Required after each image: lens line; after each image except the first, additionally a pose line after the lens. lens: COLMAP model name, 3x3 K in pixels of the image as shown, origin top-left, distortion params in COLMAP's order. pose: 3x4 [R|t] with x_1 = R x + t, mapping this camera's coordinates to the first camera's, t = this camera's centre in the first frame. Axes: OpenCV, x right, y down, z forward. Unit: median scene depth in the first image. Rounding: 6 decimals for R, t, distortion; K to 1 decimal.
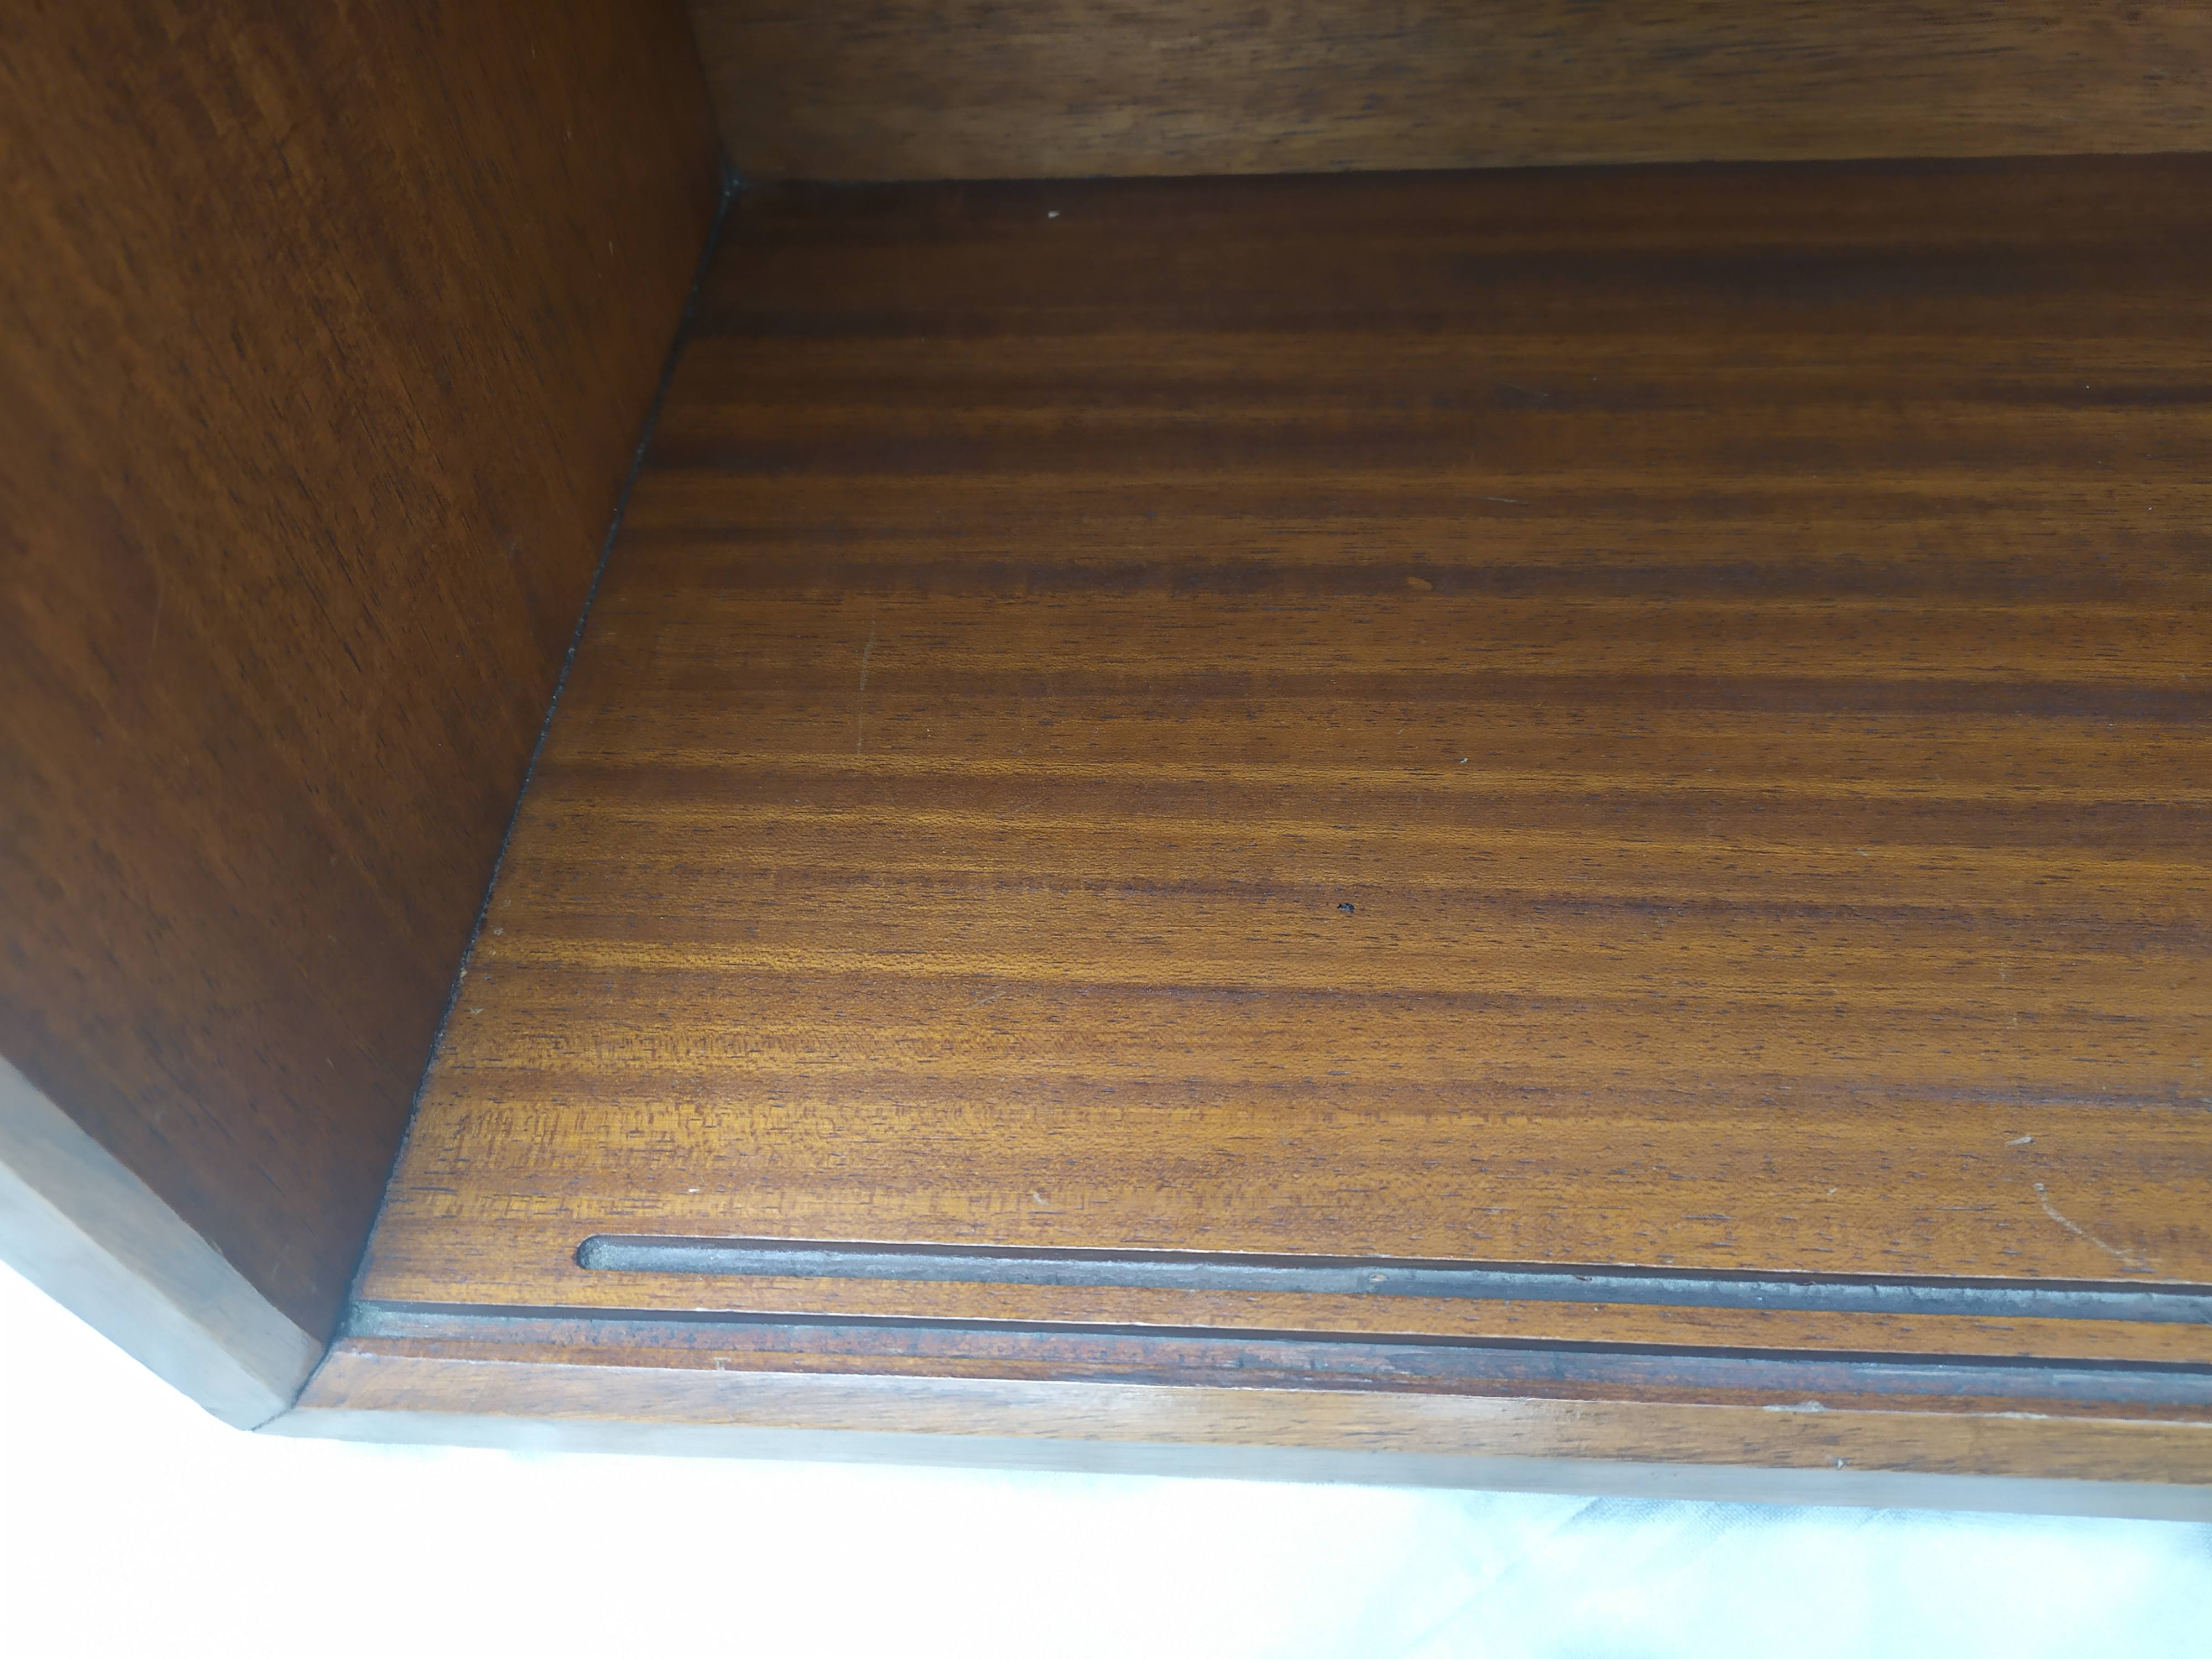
lens RADIAL K [[1690.0, 0, 1064.2], [0, 1690.0, 810.2], [0, 0, 1]] dist [0.047638, -0.058867]
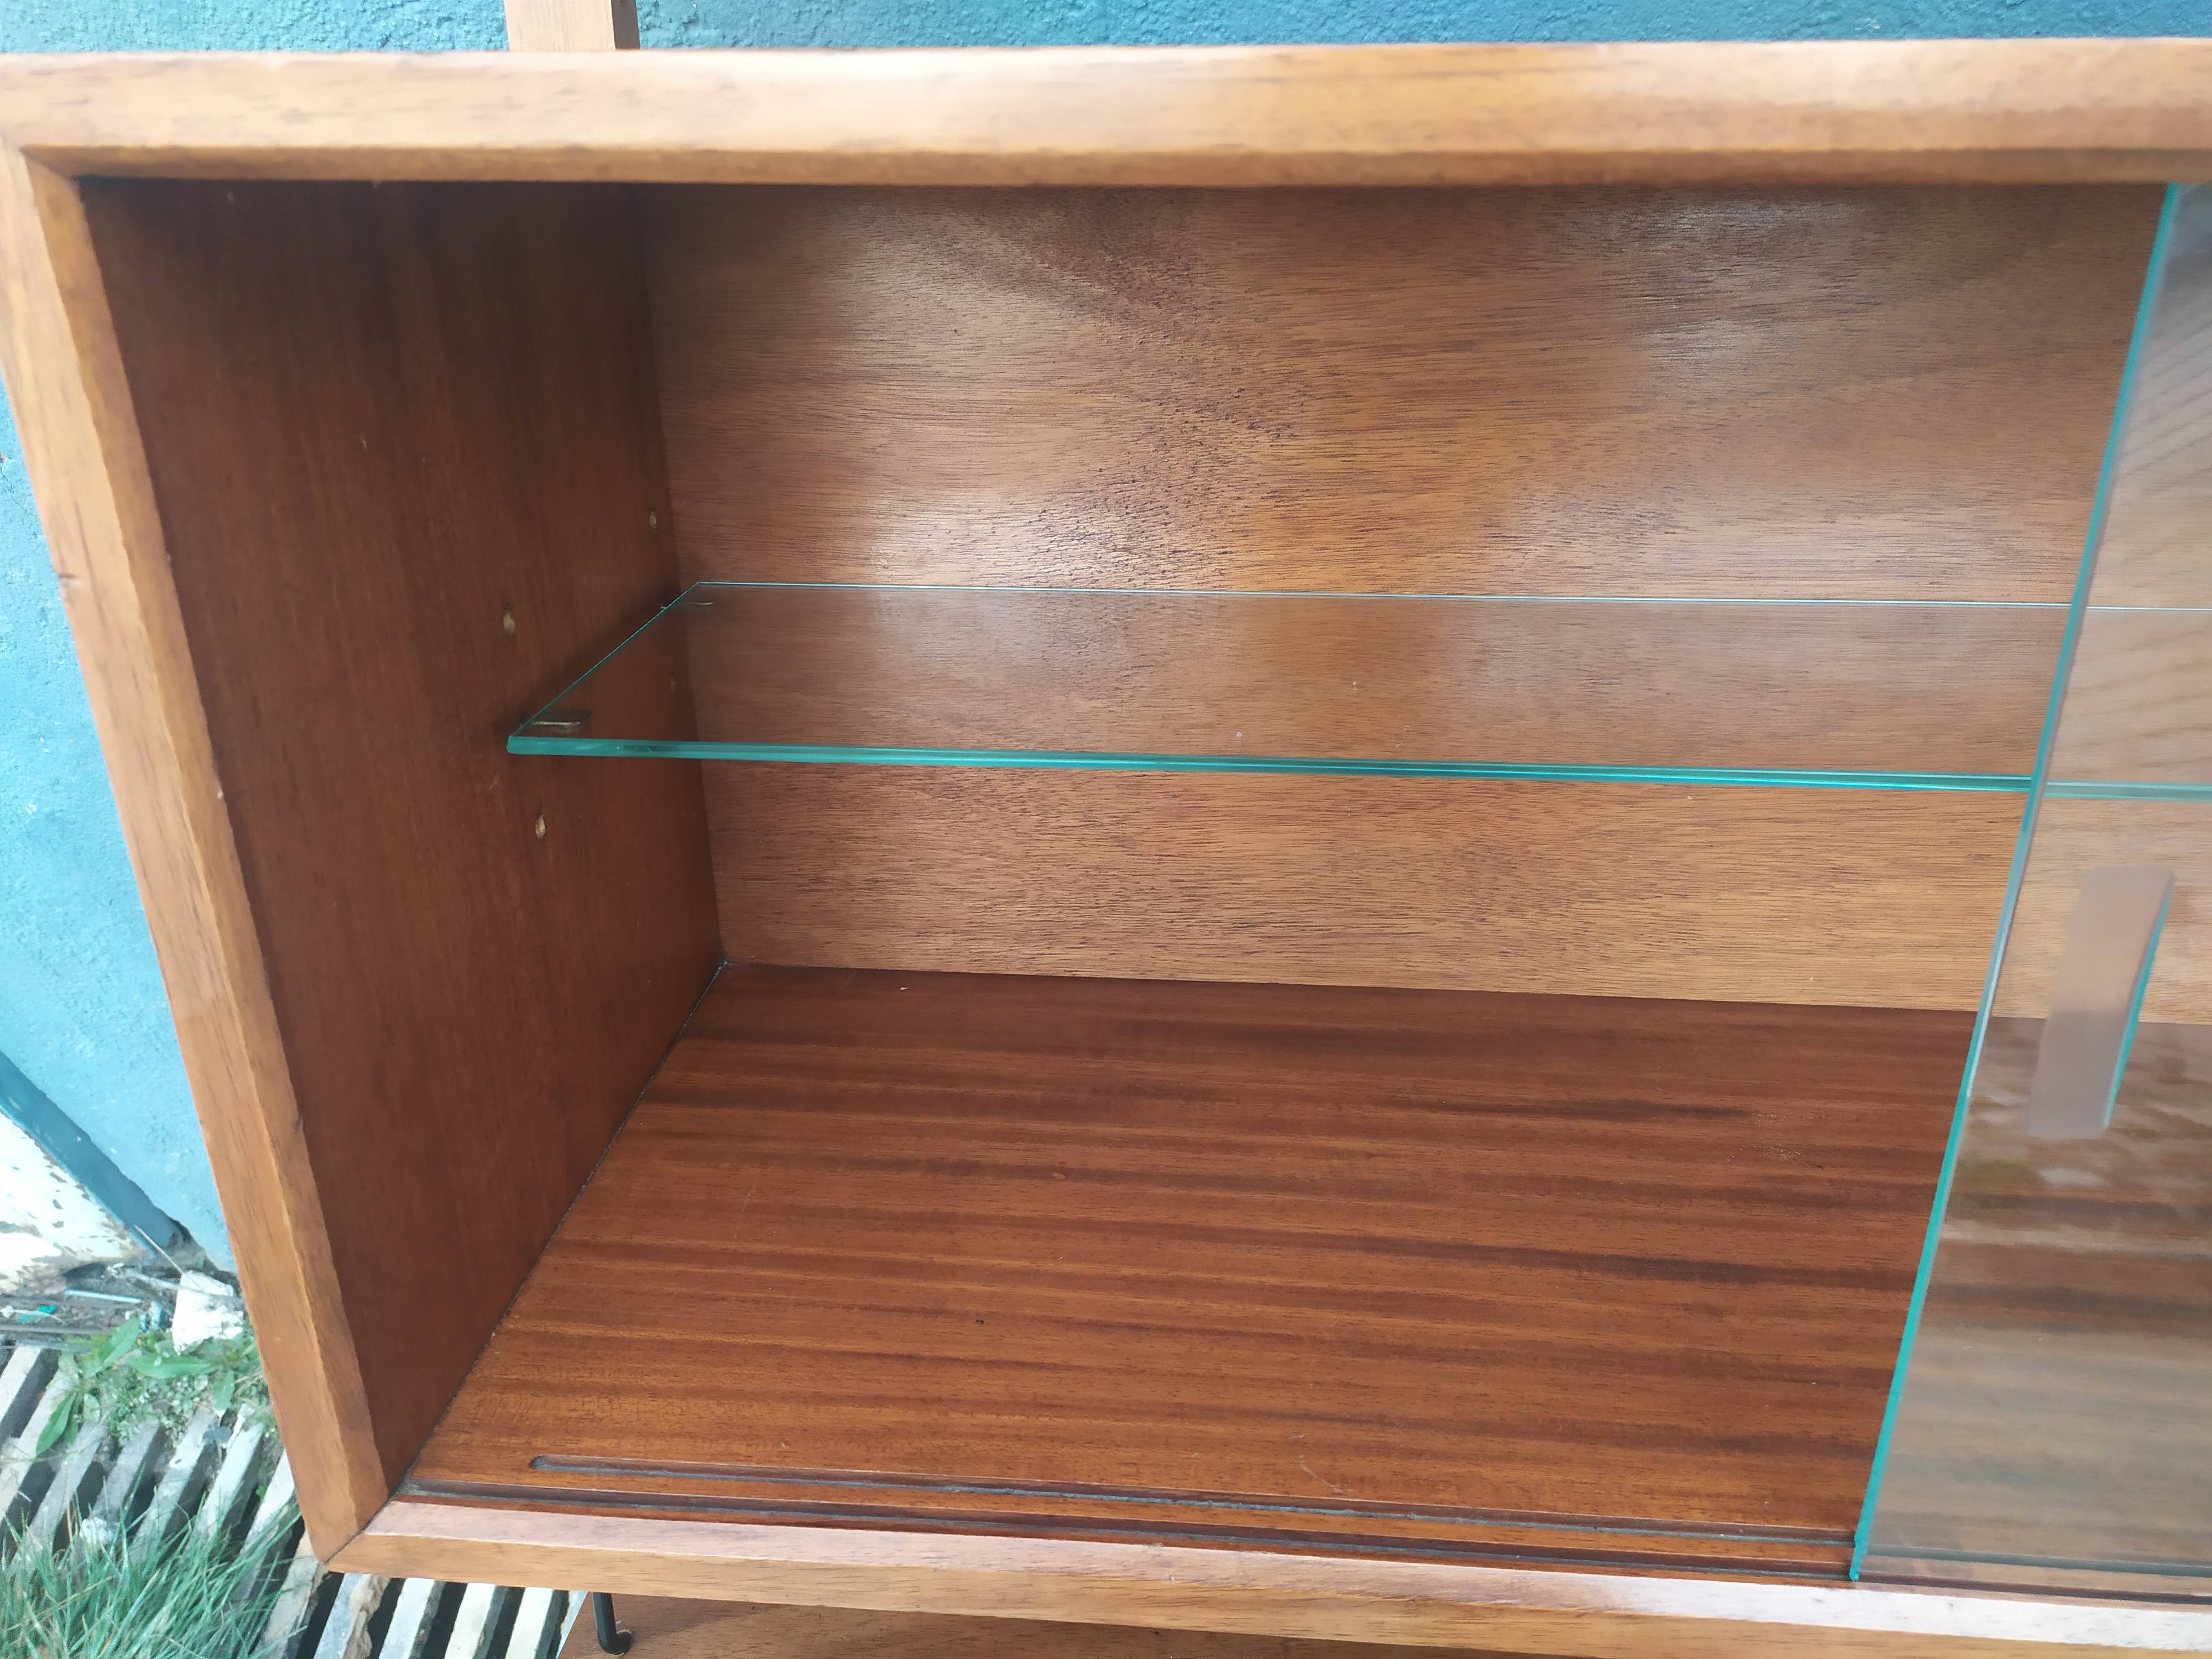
lens RADIAL K [[1668.6, 0, 1095.8], [0, 1668.6, 839.9], [0, 0, 1]] dist [0.053025, -0.052092]
pose [[0.998258, 0.058880, 0.003731, 0.248393], [-0.050582, 0.886696, -0.459578, 0.414865], [-0.030368, 0.458589, 0.888129, -0.851596]]
